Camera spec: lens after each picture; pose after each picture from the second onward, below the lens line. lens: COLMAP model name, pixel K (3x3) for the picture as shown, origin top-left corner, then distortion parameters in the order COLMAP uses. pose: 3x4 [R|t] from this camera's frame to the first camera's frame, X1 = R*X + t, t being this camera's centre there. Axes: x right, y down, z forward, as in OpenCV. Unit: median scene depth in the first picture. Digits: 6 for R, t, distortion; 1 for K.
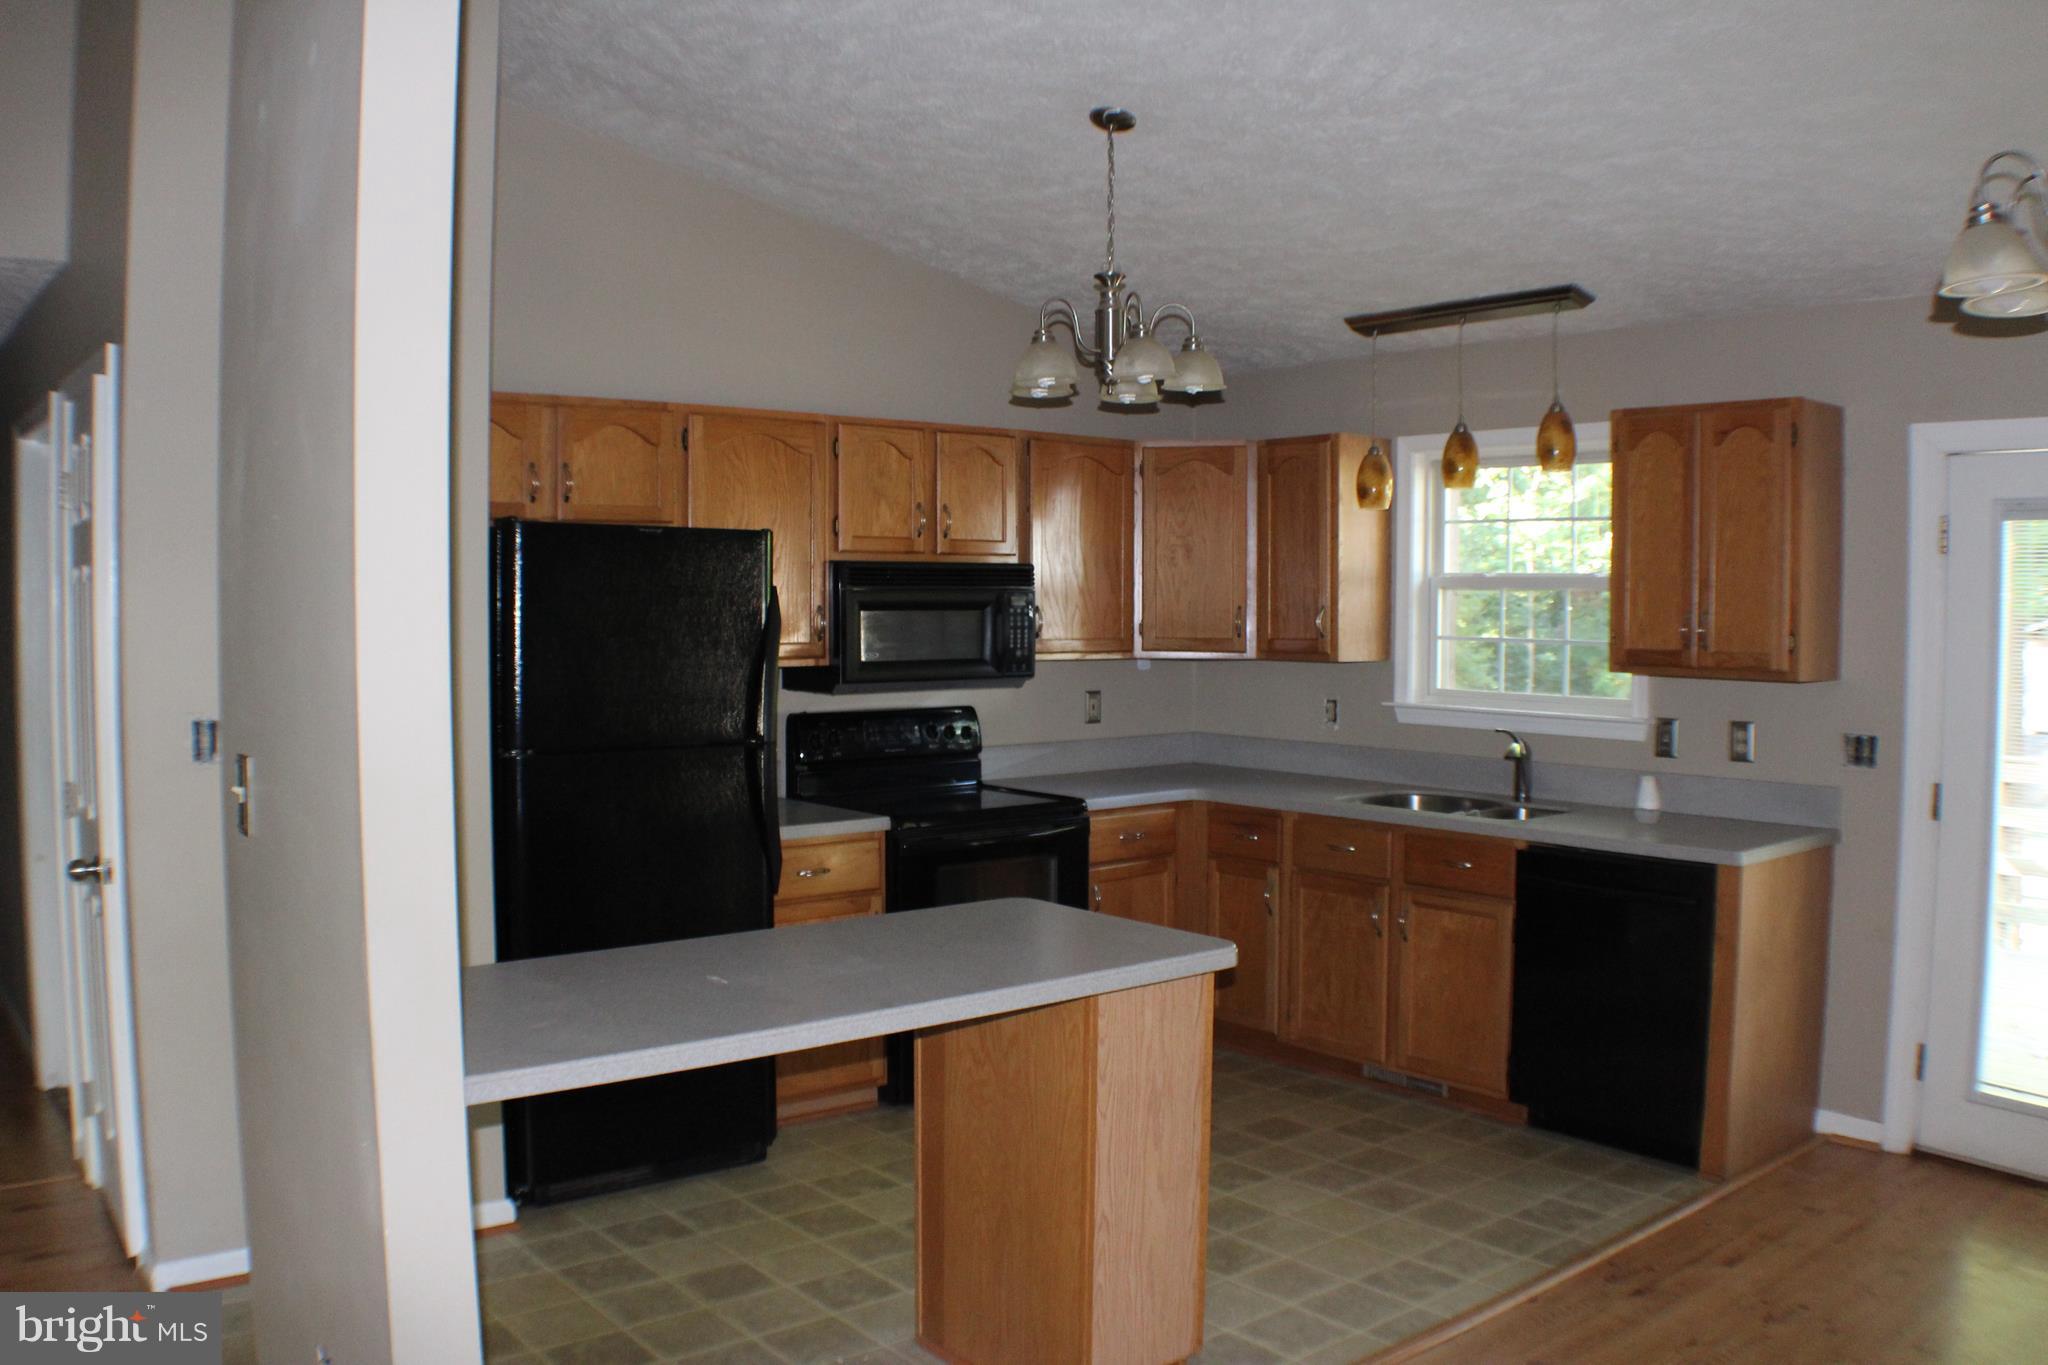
lens RADIAL K [[1670.2, 0, 1041.0], [0, 1670.2, 689.3], [0, 0, 1]] dist [-0.214736, 0.084471]
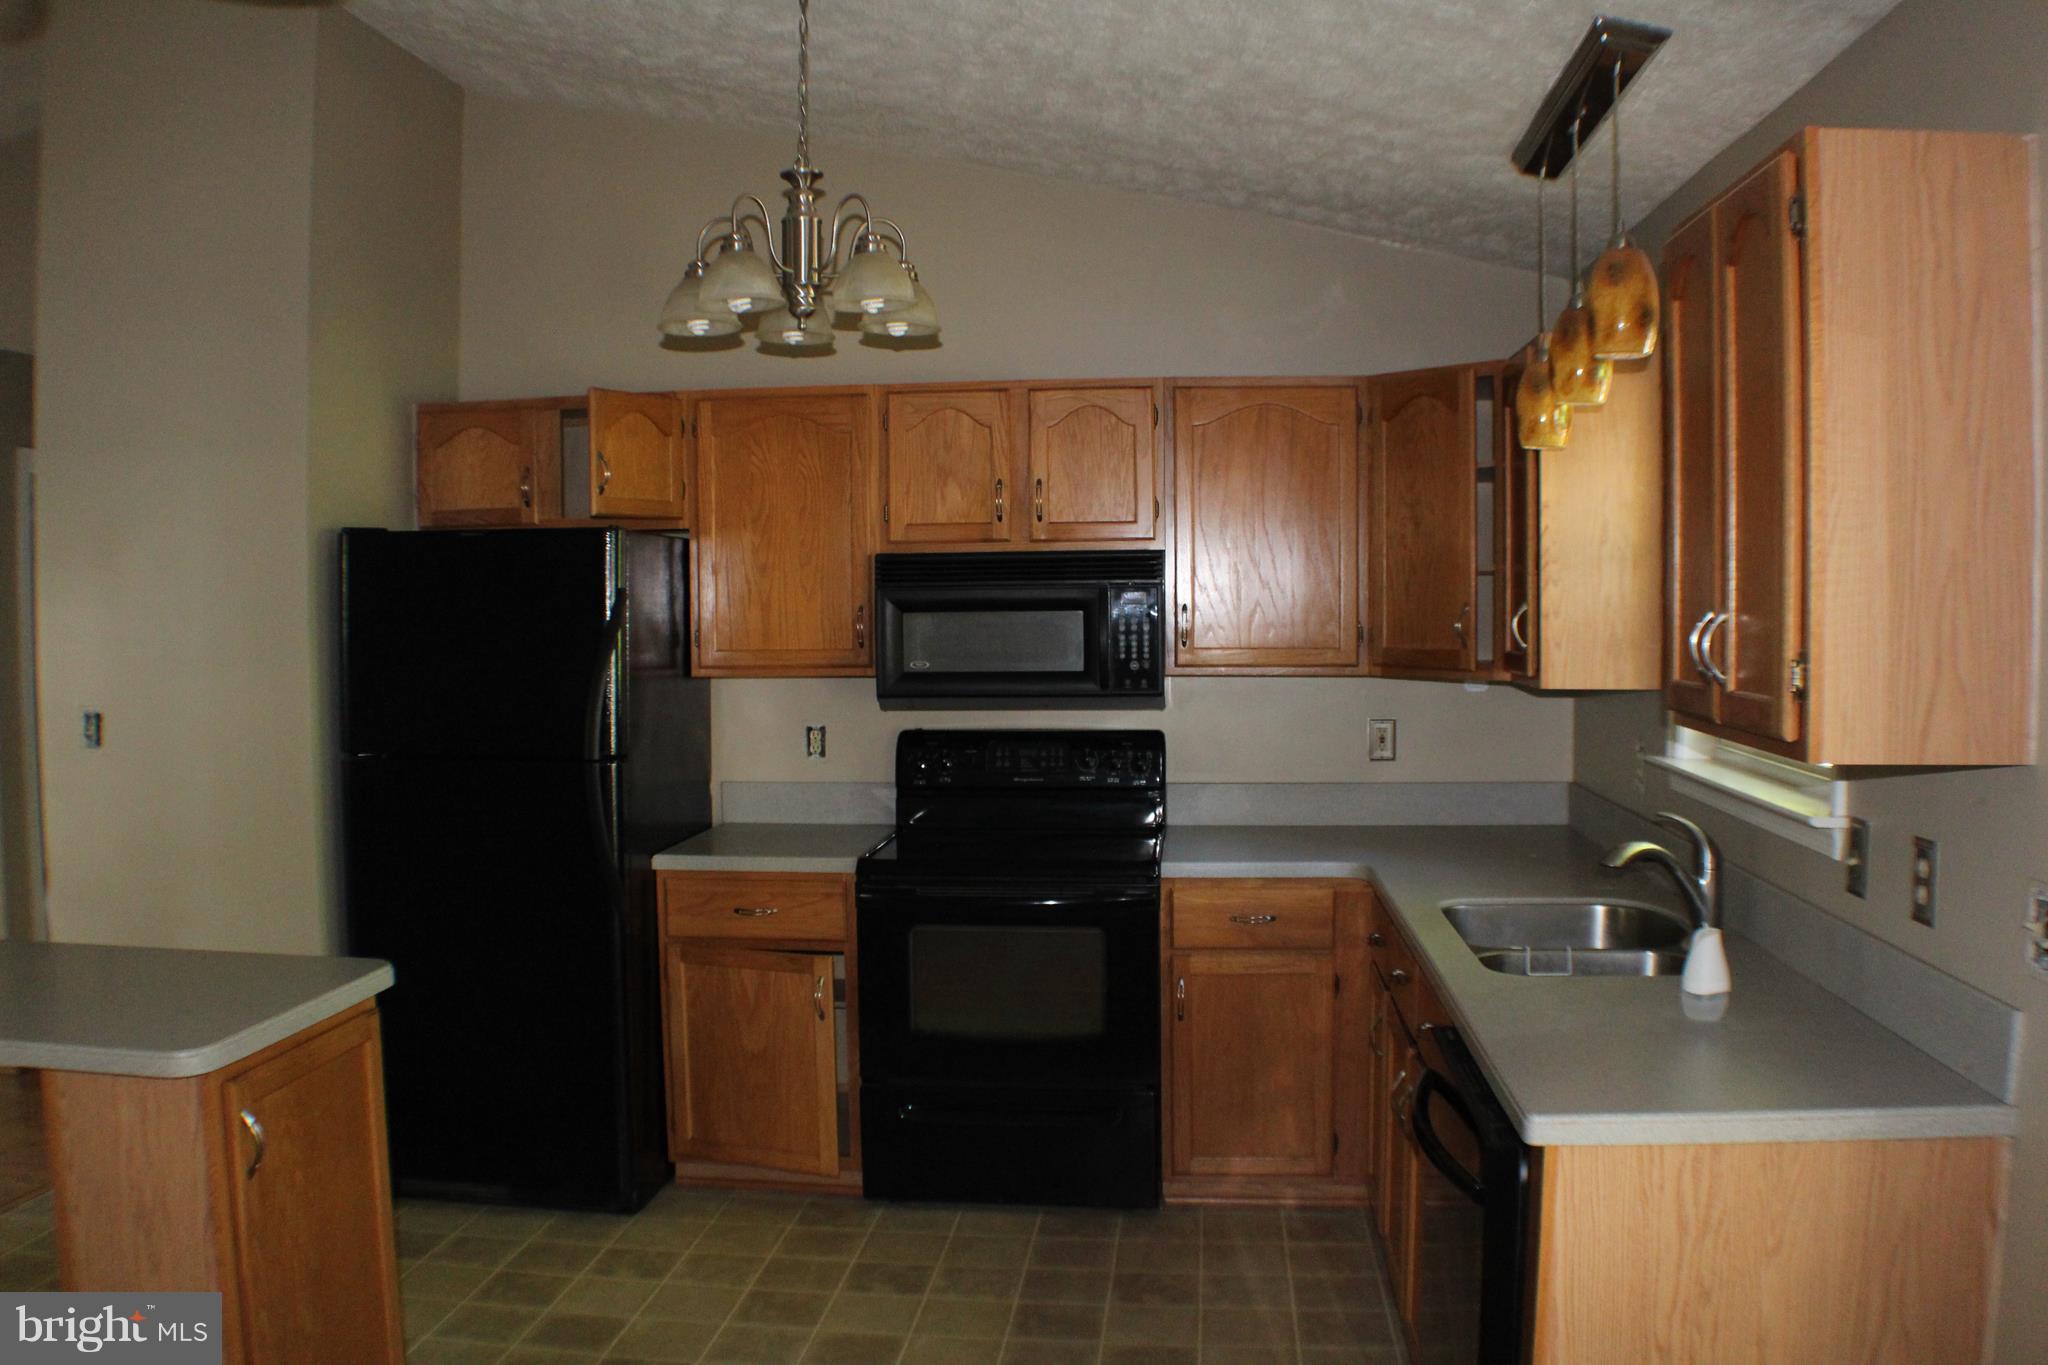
lens RADIAL K [[1670.2, 0, 1041.0], [0, 1670.2, 689.3], [0, 0, 1]] dist [-0.214736, 0.084471]
pose [[0.699042, 0.029467, -0.714474, 0.585021], [-0.027090, 0.999525, 0.014719, -0.024108], [0.714568, 0.009066, 0.699508, 0.490823]]
